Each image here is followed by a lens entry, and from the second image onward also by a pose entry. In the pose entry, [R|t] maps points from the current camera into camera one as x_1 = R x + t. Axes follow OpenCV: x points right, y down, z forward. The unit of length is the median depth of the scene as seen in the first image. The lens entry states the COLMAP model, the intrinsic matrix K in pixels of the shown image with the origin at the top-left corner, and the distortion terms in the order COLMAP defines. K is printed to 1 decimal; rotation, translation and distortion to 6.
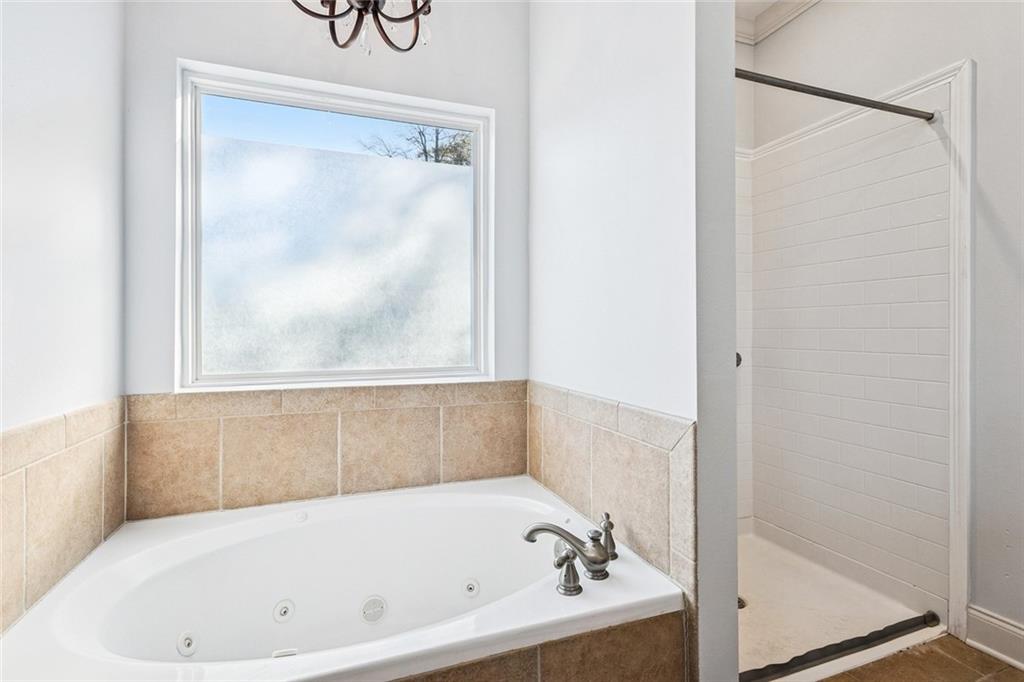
lens RADIAL K [[487.3, 0, 511.6], [0, 487.3, 327.9], [0, 0, 1]] dist [0.001359, 0.000350]
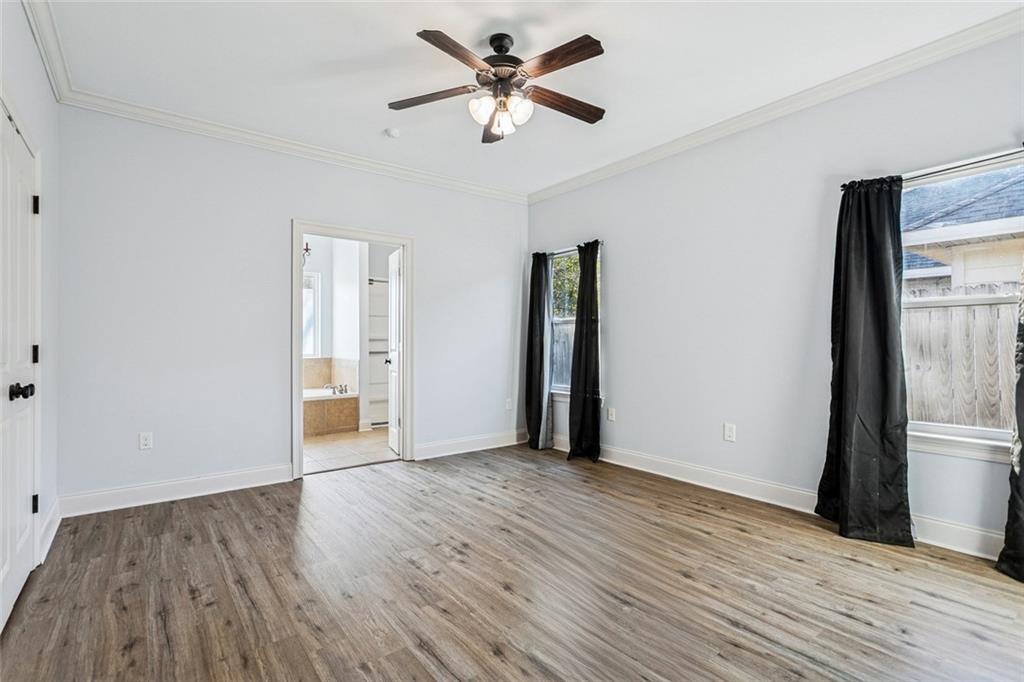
lens RADIAL K [[487.3, 0, 511.6], [0, 487.3, 327.9], [0, 0, 1]] dist [0.001359, 0.000350]
pose [[0.955428, 0.000282, 0.295223, 0.264898], [0.004683, 0.999859, -0.016110, -0.037718], [-0.295186, 0.016774, 0.955293, -2.949179]]
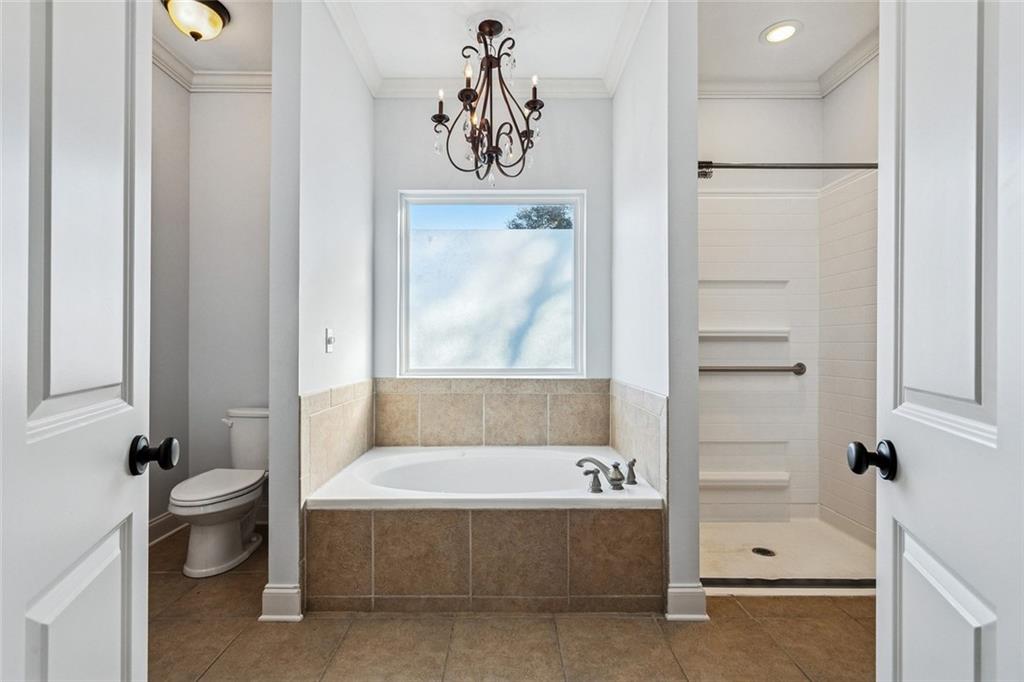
lens RADIAL K [[496.9, 0, 512.0], [0, 496.9, 341.0], [0, 0, 1]] dist [-0.000444, 0.000003]
pose [[0.940028, -0.000421, -0.341097, 0.306182], [-0.001064, 0.999991, -0.004167, 0.005438], [0.341096, 0.004280, 0.940019, -0.533060]]
